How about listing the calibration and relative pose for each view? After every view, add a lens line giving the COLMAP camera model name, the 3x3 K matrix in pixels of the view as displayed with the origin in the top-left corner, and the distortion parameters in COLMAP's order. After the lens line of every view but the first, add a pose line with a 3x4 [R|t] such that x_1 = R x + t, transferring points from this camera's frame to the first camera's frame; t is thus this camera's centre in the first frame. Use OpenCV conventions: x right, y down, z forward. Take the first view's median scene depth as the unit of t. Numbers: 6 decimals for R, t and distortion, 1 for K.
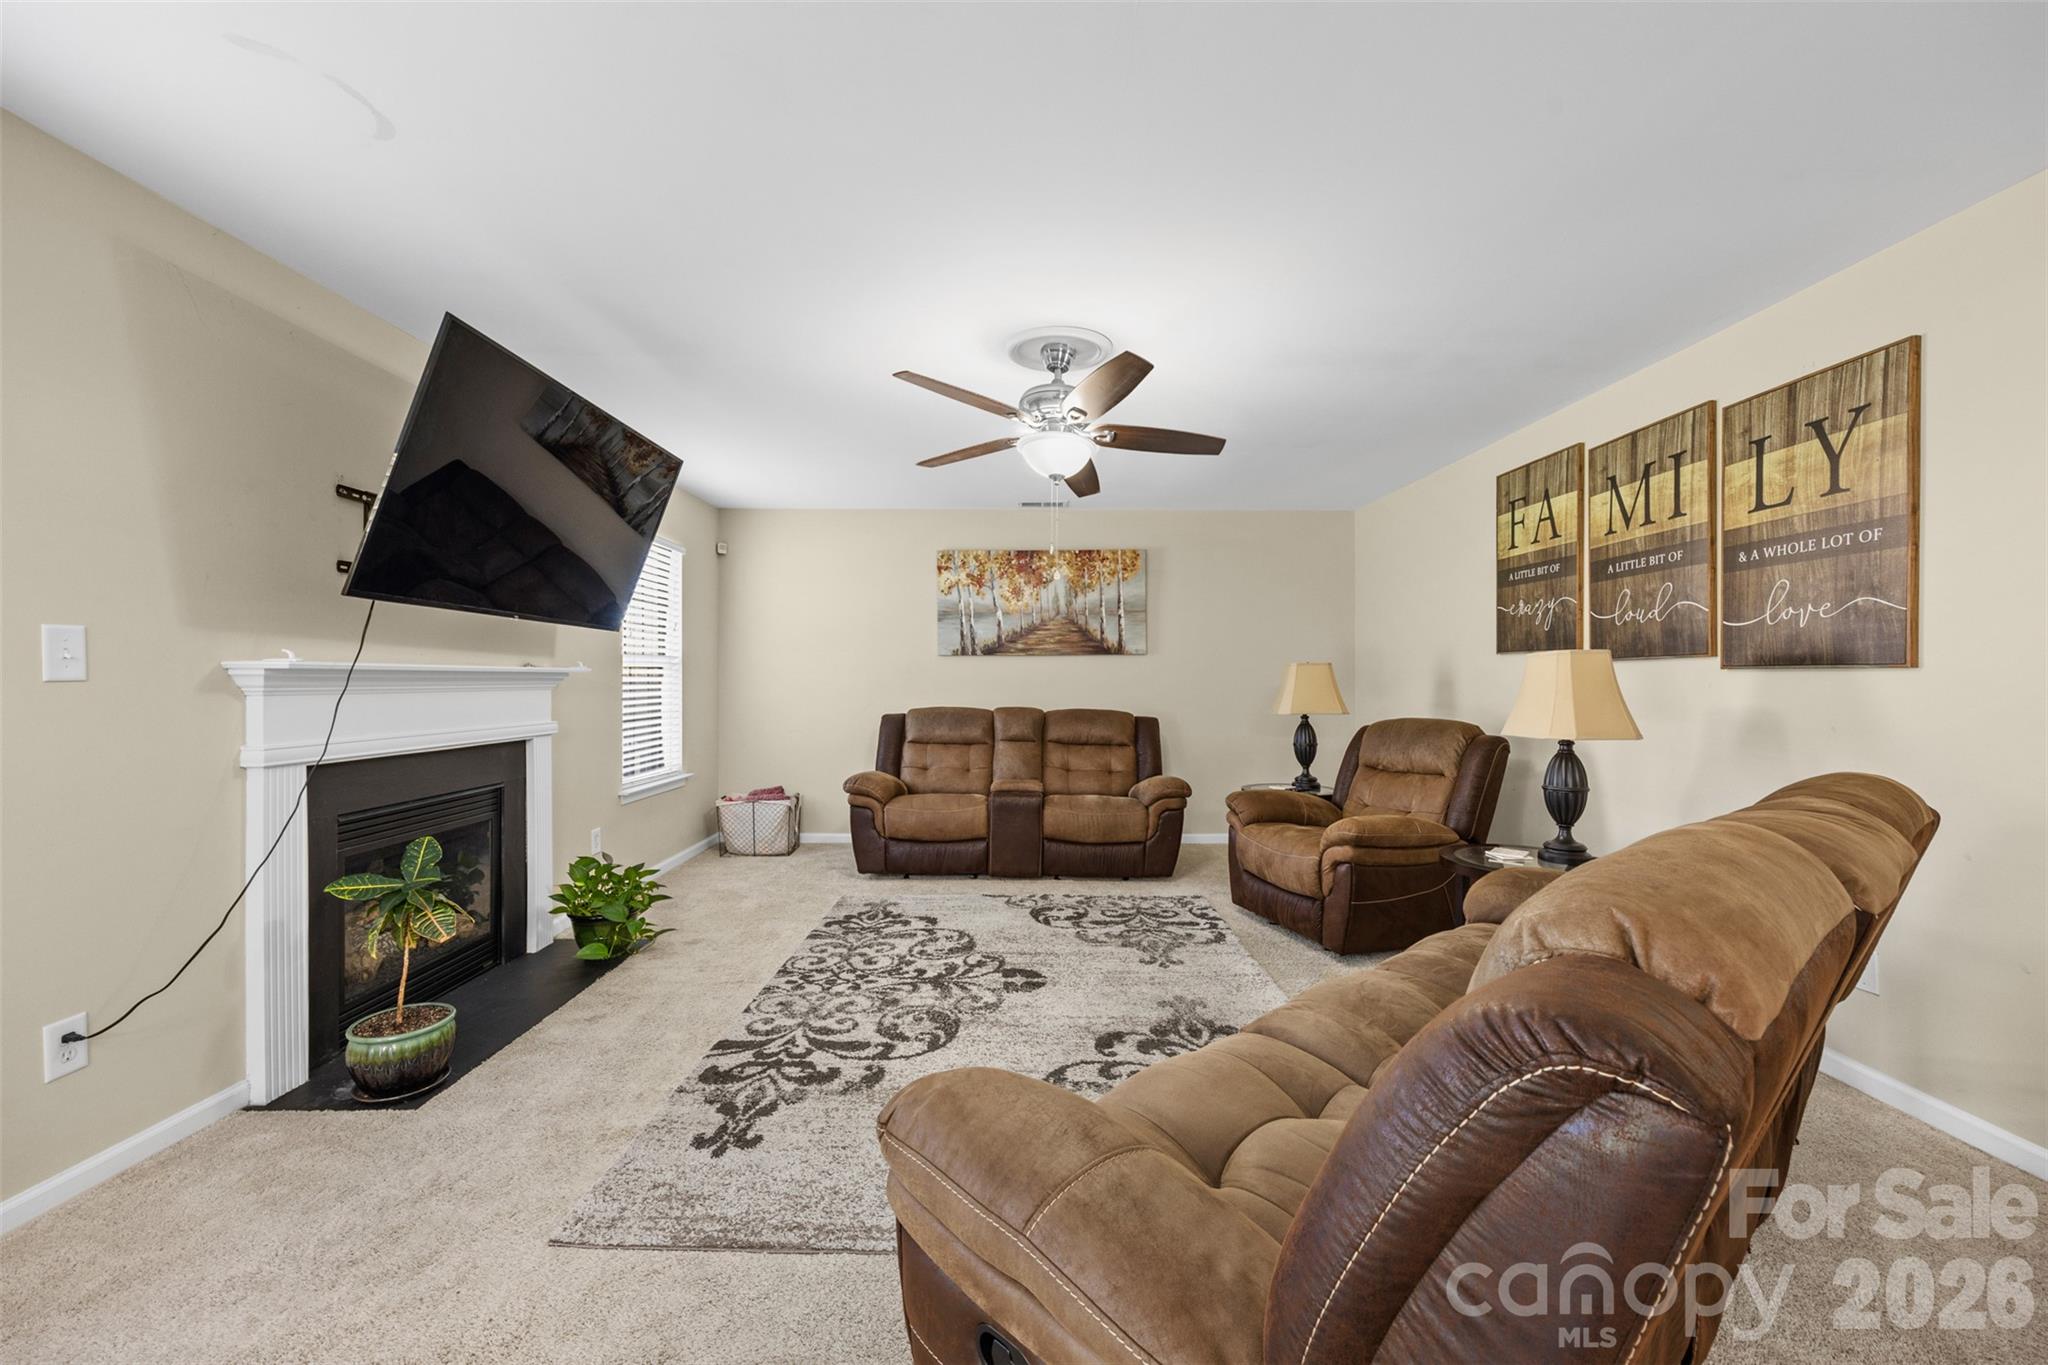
lens RADIAL K [[813.0, 0, 1006.0], [0, 813.0, 685.6], [0, 0, 1]] dist [-0.003425, 0.000220]
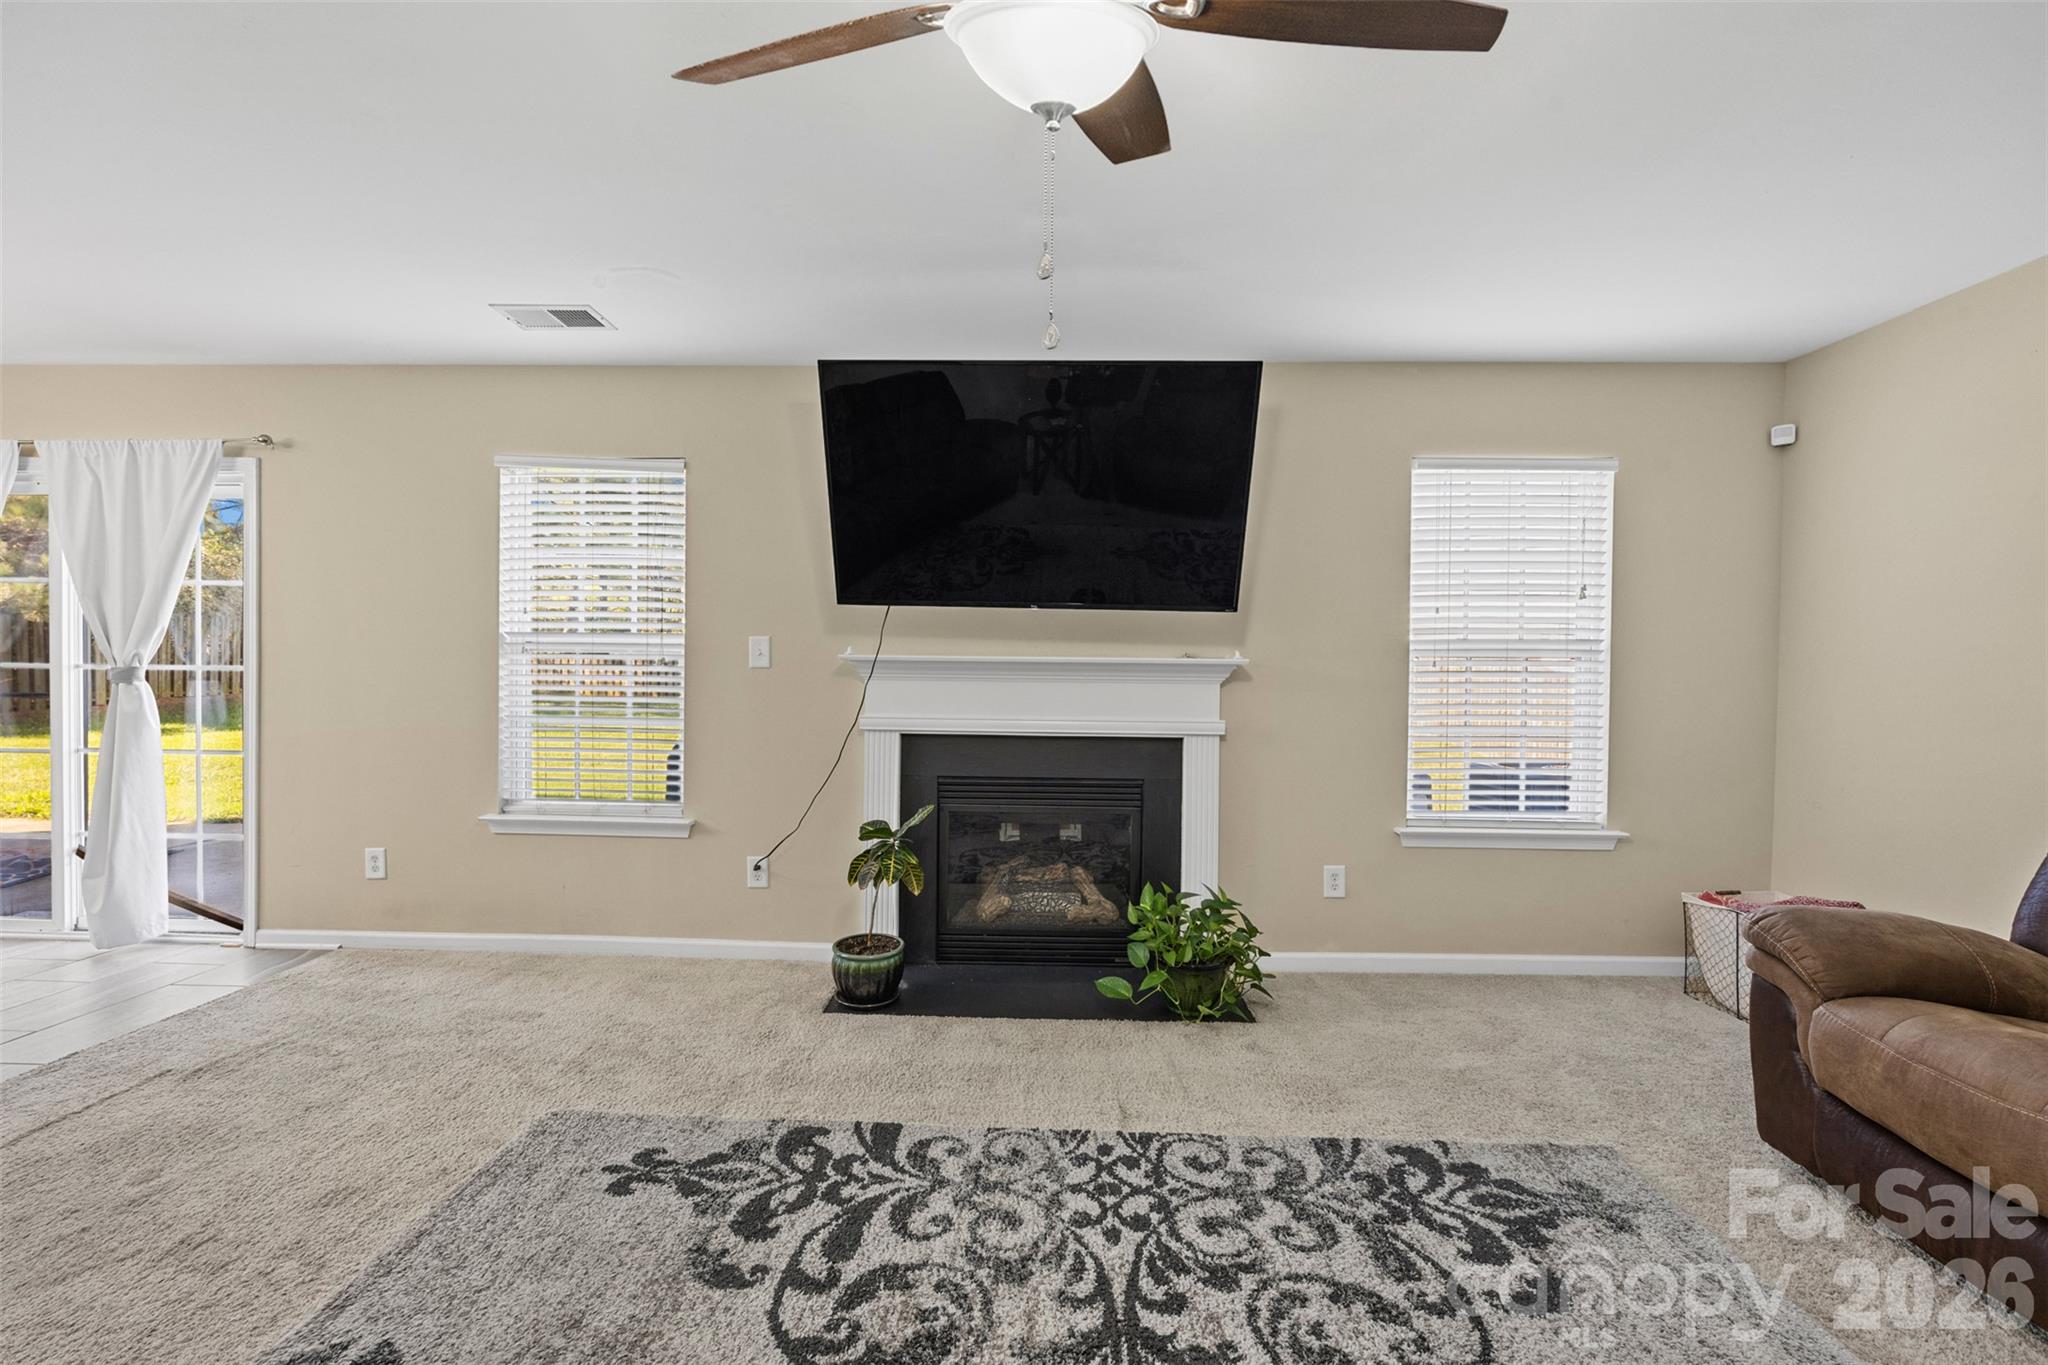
lens RADIAL K [[813.0, 0, 1014.0], [0, 813.0, 678.6], [0, 0, 1]] dist [-0.003425, 0.000220]
pose [[-0.015493, 0.007592, -0.999851, 0.365776], [-0.020589, 0.999757, 0.007911, -0.001422], [0.999668, 0.020708, -0.015333, 0.951282]]
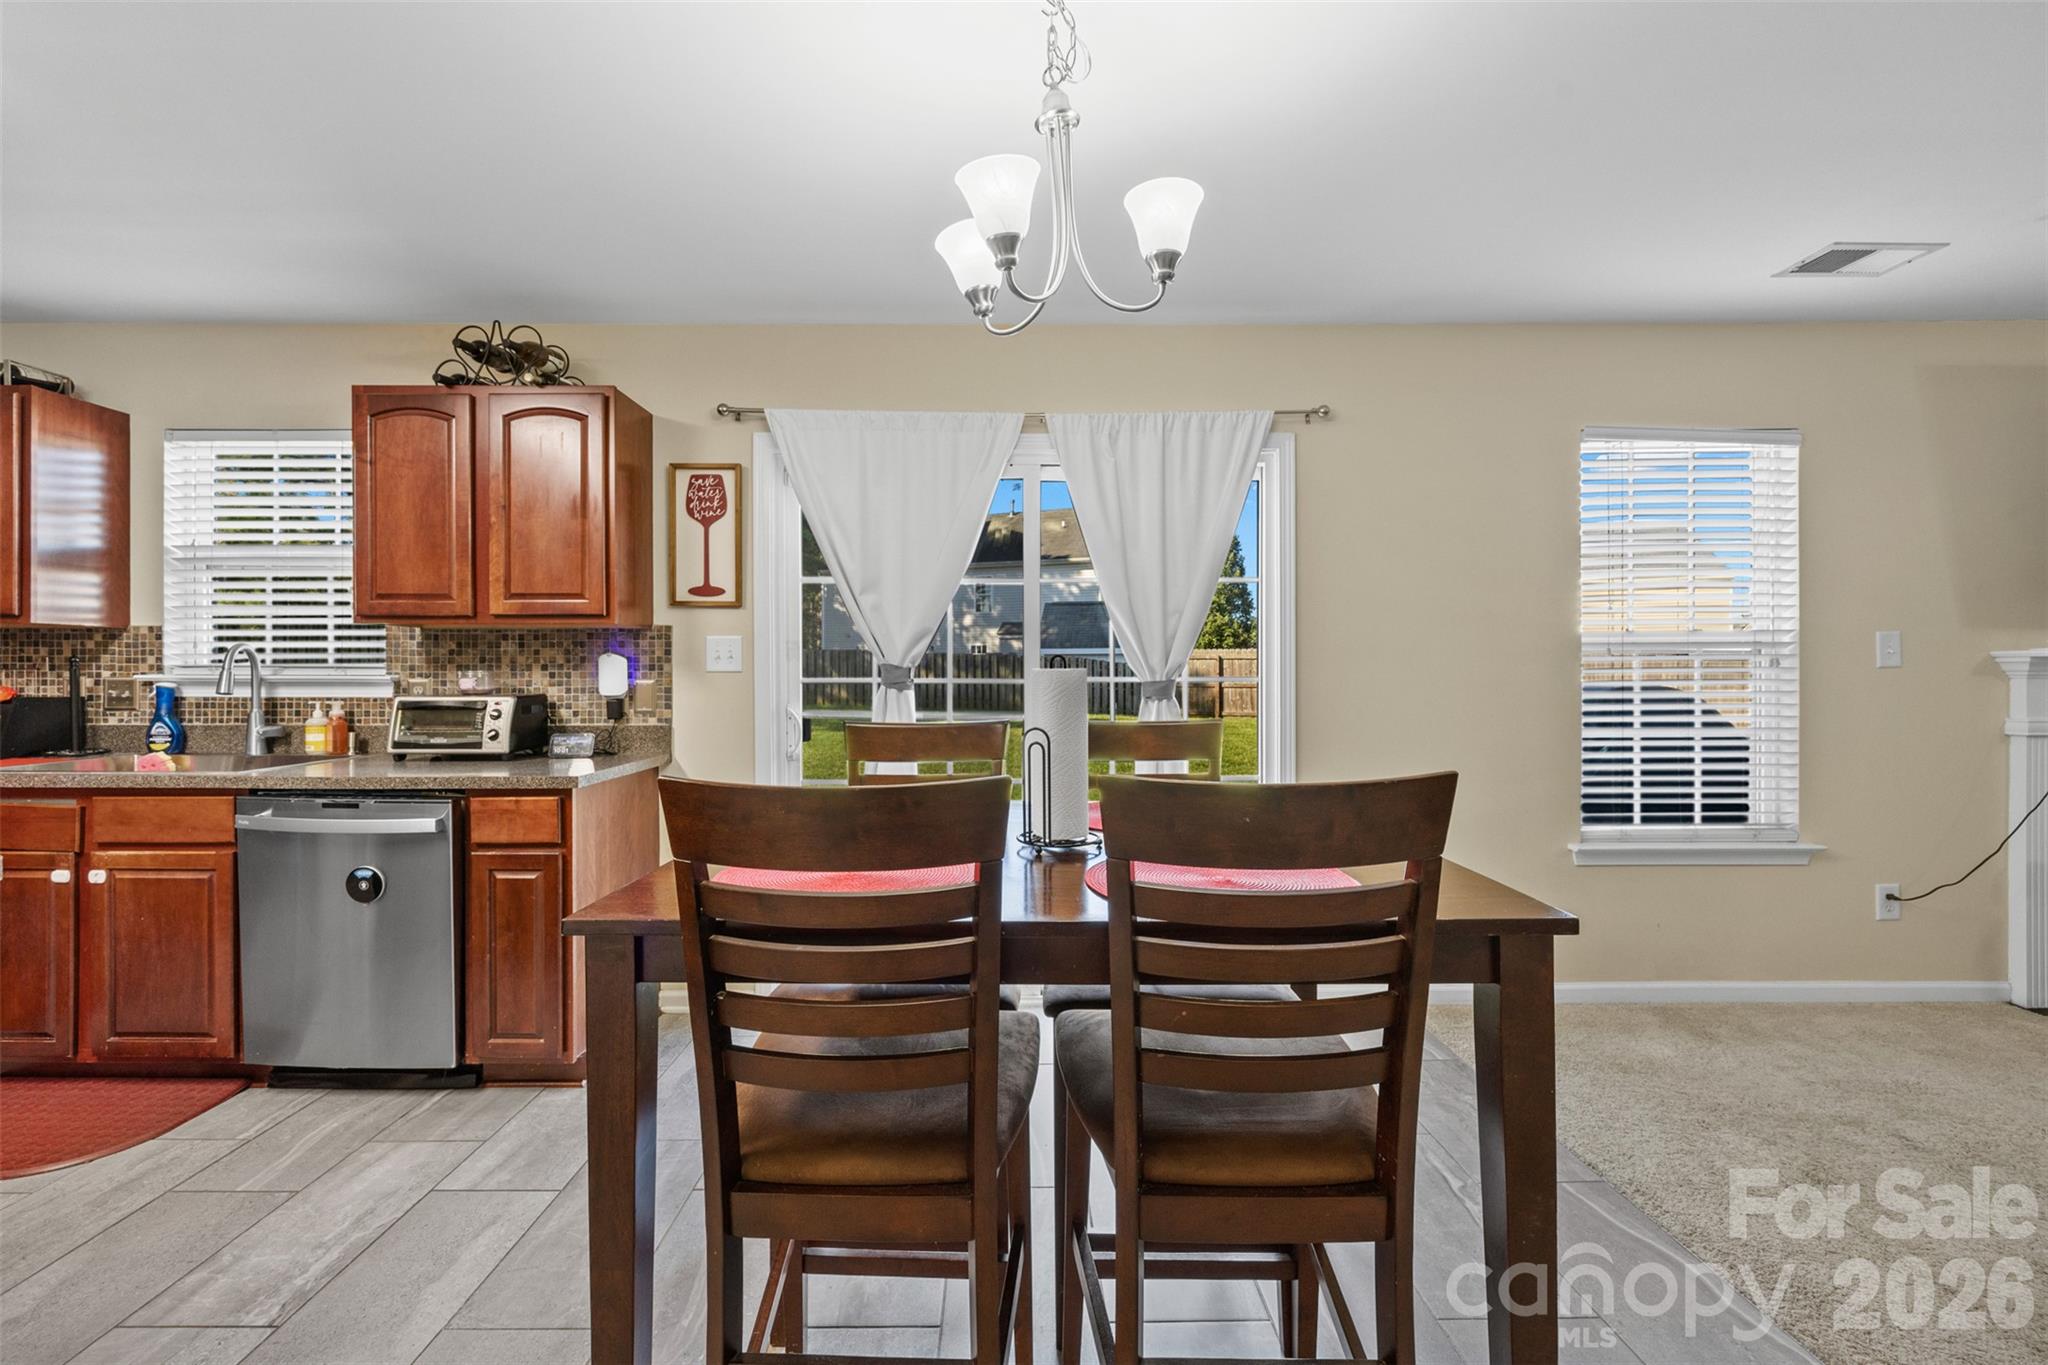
lens RADIAL K [[813.0, 0, 999.9], [0, 813.0, 681.3], [0, 0, 1]] dist [-0.003425, 0.000220]
pose [[0.014790, 0.006945, -0.999866, 0.219426], [-0.005545, 0.999961, 0.006864, 0.012259], [0.999875, 0.005443, 0.014828, -0.437384]]
